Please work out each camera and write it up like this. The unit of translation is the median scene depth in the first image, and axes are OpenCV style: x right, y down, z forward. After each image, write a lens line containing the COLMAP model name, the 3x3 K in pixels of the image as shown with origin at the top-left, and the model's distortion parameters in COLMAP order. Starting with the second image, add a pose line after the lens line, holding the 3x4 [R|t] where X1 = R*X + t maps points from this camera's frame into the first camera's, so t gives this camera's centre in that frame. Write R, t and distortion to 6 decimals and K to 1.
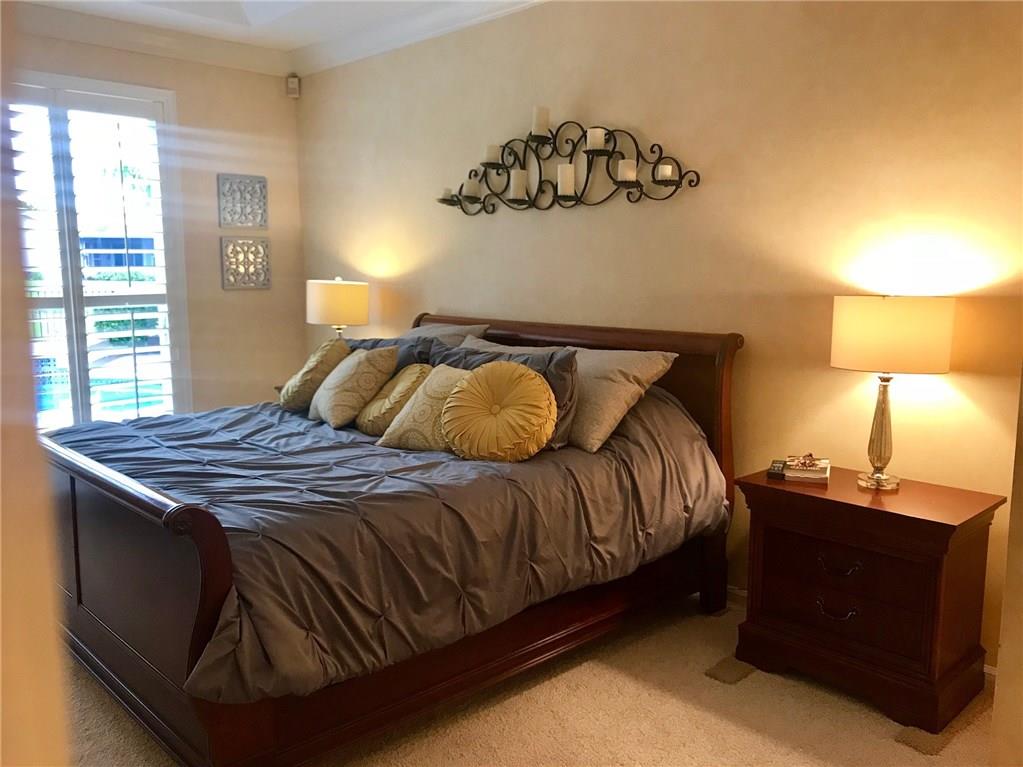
lens RADIAL K [[842.6, 0, 512.3], [0, 842.6, 381.3], [0, 0, 1]] dist [0.024252, -0.009495]
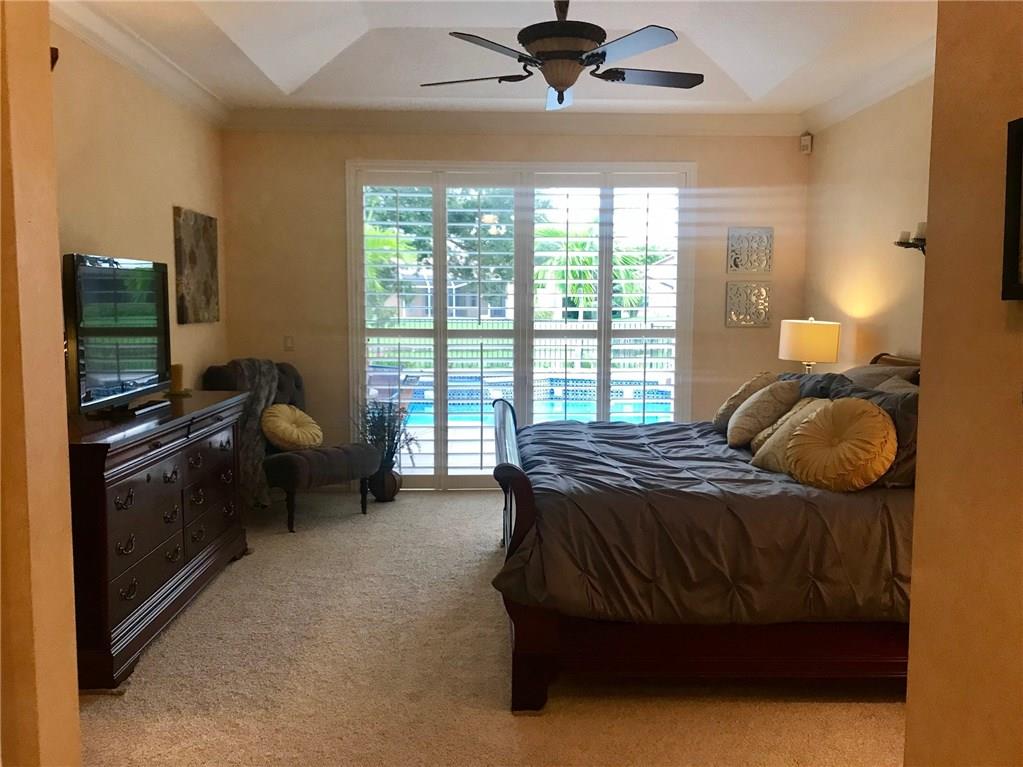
lens RADIAL K [[842.6, 0, 509.5], [0, 842.6, 384.8], [0, 0, 1]] dist [0.024252, -0.009495]
pose [[0.734402, 0.070307, -0.675063, 0.411852], [-0.097360, 0.995247, -0.002265, 0.003896], [0.671695, 0.067388, 0.737757, -0.084521]]
